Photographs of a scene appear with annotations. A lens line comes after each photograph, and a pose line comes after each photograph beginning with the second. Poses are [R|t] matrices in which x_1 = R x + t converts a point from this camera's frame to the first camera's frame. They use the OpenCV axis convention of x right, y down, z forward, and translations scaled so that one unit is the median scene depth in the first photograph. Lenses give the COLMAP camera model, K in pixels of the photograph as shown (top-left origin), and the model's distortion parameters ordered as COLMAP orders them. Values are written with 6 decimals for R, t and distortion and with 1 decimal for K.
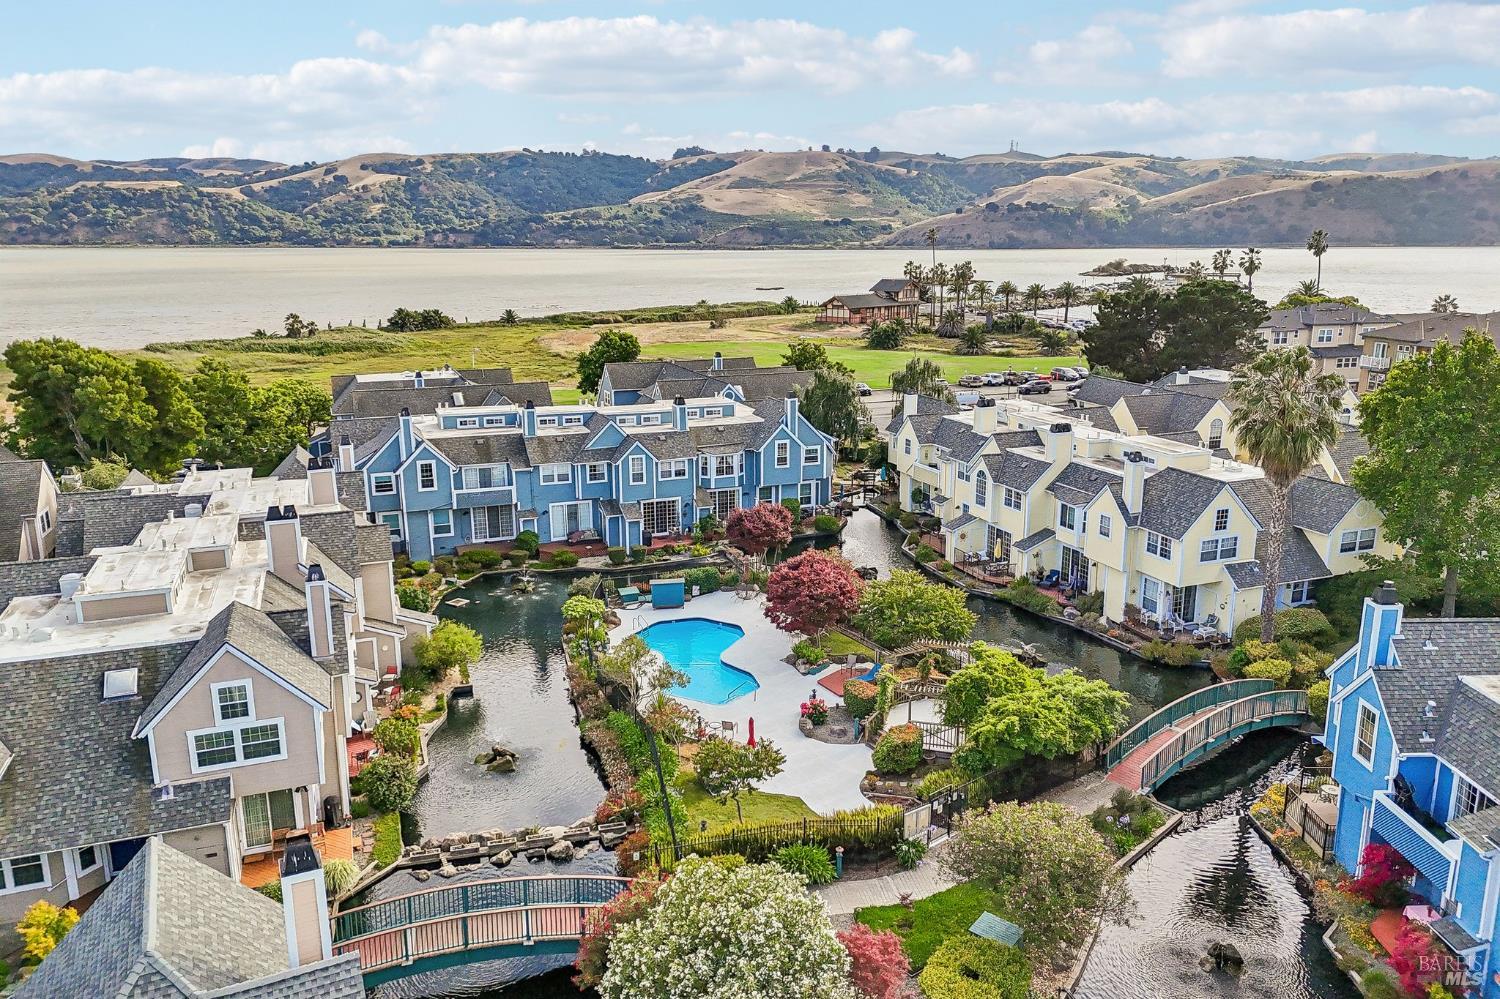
lens RADIAL K [[1095.8, 0, 754.1], [0, 1095.8, 505.5], [0, 0, 1]] dist [0.066066, -0.061353]
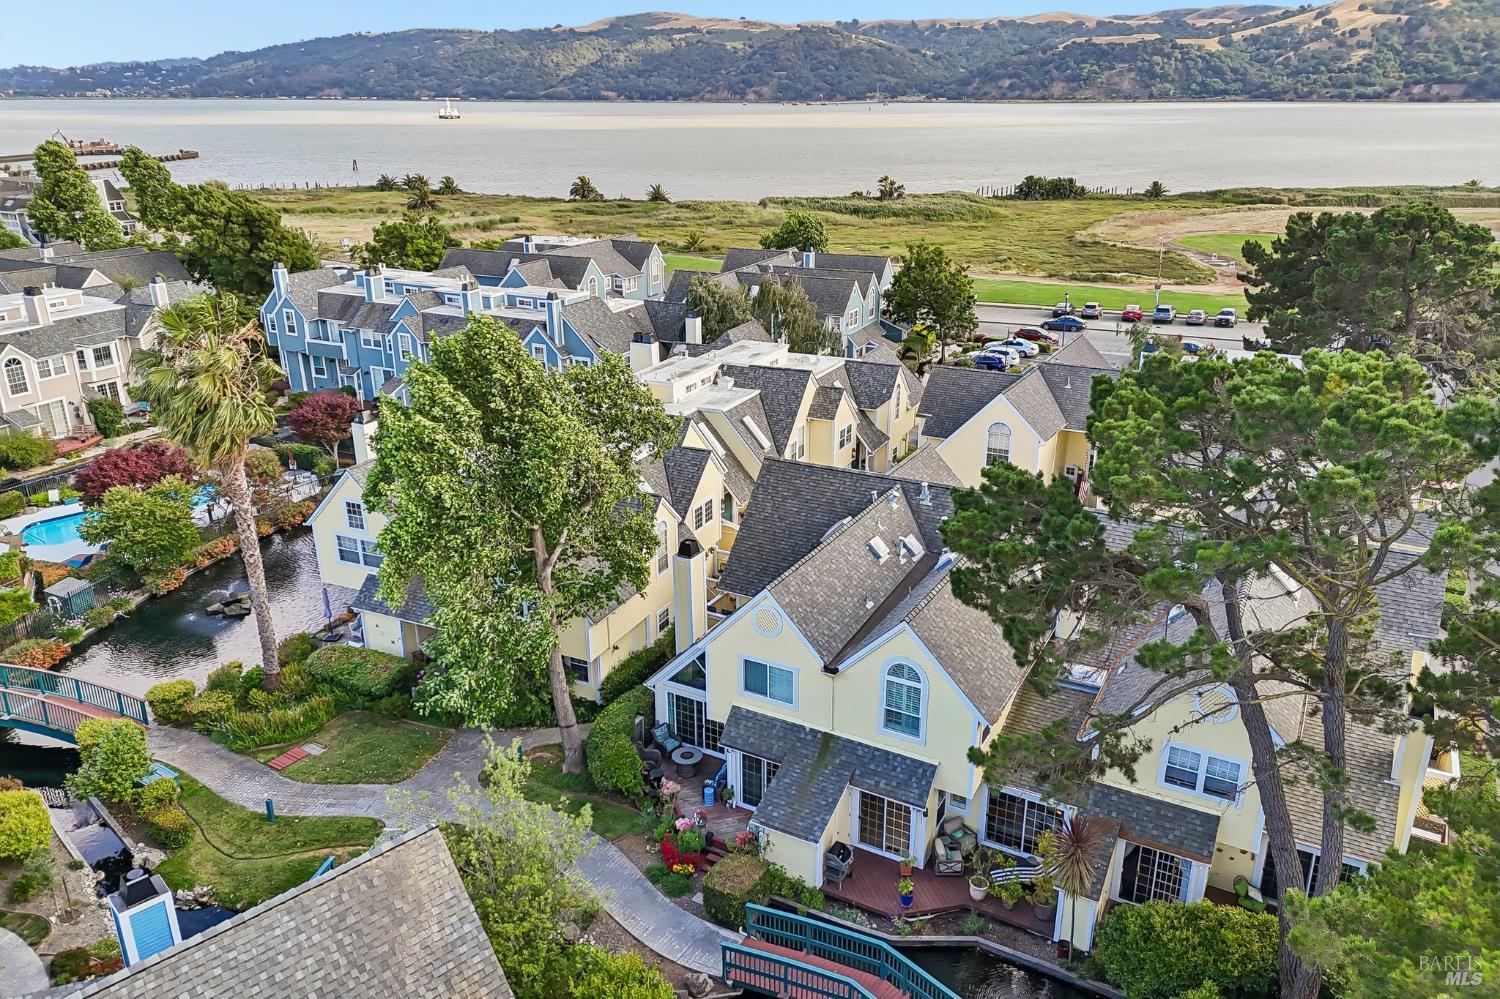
lens RADIAL K [[1095.8, 0, 748.2], [0, 1095.8, 503.4], [0, 0, 1]] dist [0.066066, -0.061353]
pose [[0.679732, 0.257916, -0.686617, 0.038613], [-0.174498, 0.966121, 0.190158, -0.006468], [0.712400, -0.009443, 0.701710, 0.022447]]
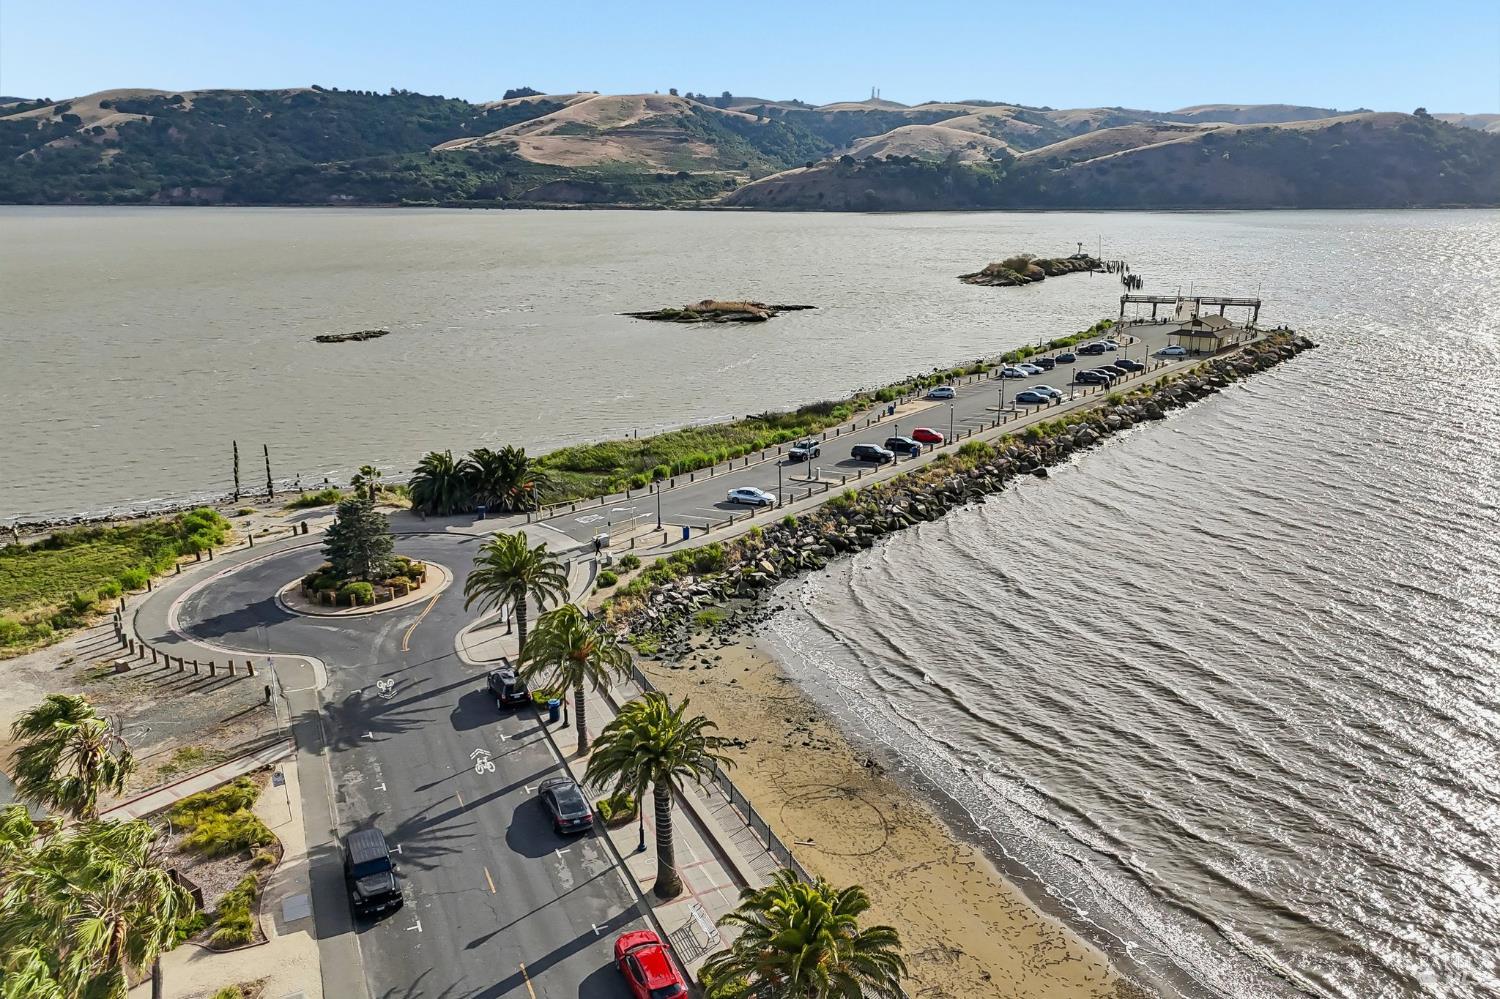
lens RADIAL K [[1095.8, 0, 749.8], [0, 1095.8, 496.6], [0, 0, 1]] dist [0.066066, -0.061353]
pose [[0.993783, -0.027842, 0.107793, 0.038485], [0.024087, 0.999062, 0.035982, -0.040259], [-0.108693, -0.033162, 0.993522, 0.142112]]
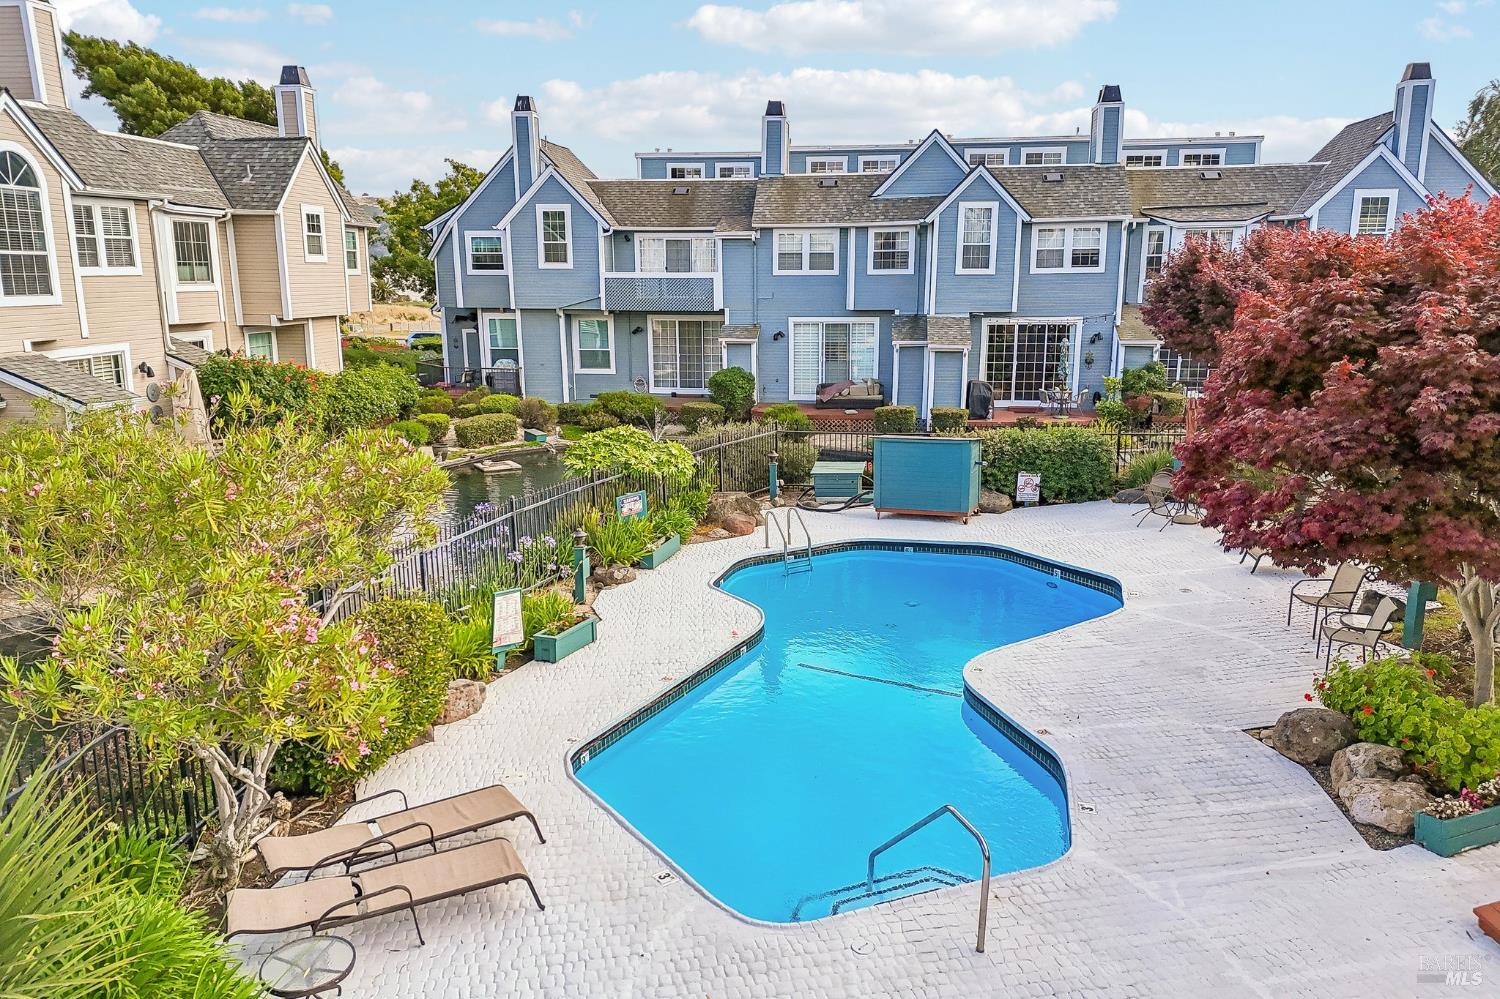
lens RADIAL K [[1095.8, 0, 749.7], [0, 1095.8, 508.5], [0, 0, 1]] dist [0.066066, -0.061353]
pose [[0.881373, 0.101009, -0.461497, 0.001112], [-0.114651, 0.993405, -0.001534, 0.003744], [0.458298, 0.054263, 0.887141, 0.026059]]
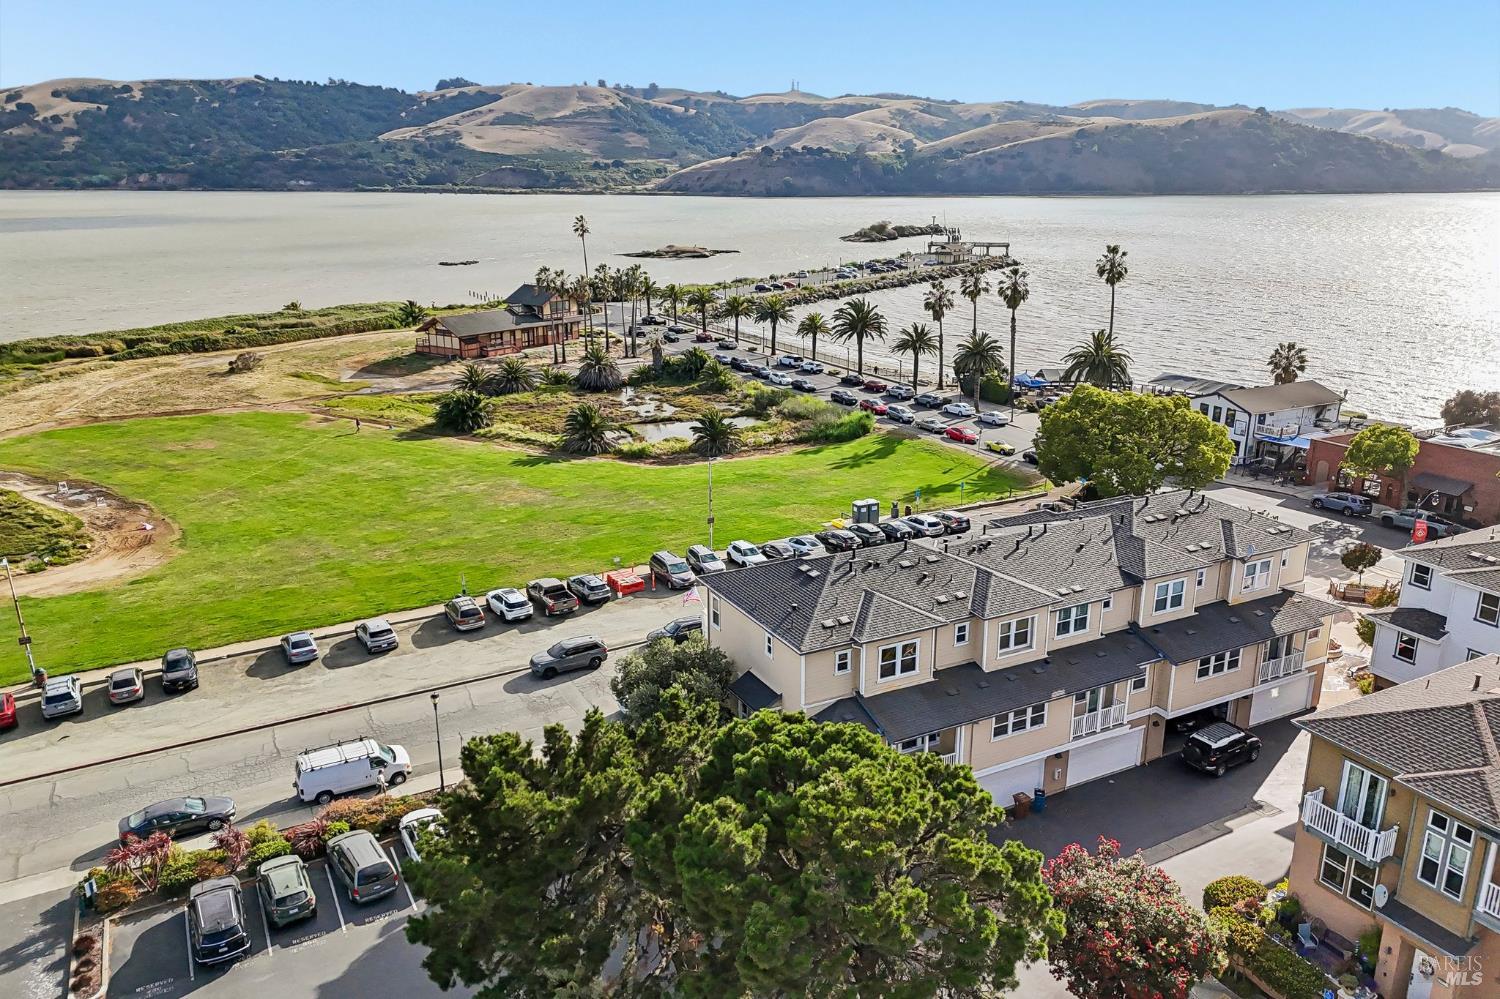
lens RADIAL K [[1095.8, 0, 753.4], [0, 1095.8, 495.3], [0, 0, 1]] dist [0.066066, -0.061353]
pose [[0.983749, -0.046242, 0.173491, 0.022492], [0.038622, 0.998146, 0.047048, -0.016980], [-0.175345, -0.039583, 0.983711, 0.048396]]
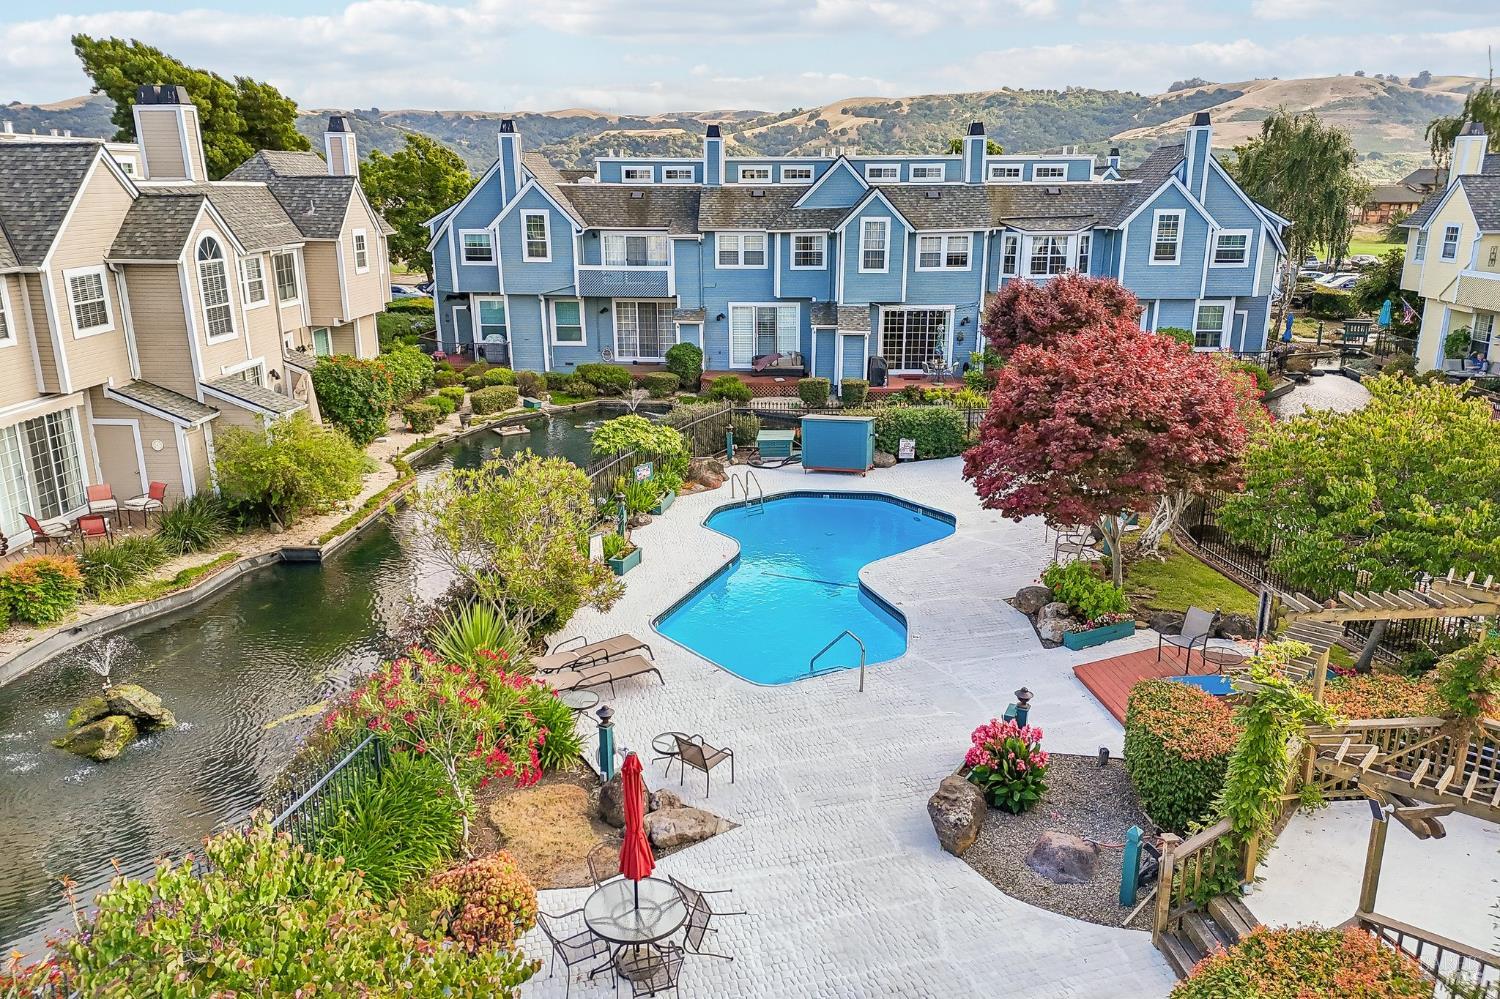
lens RADIAL K [[1095.8, 0, 749.1], [0, 1095.8, 503.4], [0, 0, 1]] dist [0.066066, -0.061353]
pose [[0.915974, 0.113883, -0.384736, 0.002884], [-0.098106, 0.993338, 0.060461, 0.003137], [0.389059, -0.017636, 0.921044, 0.020592]]
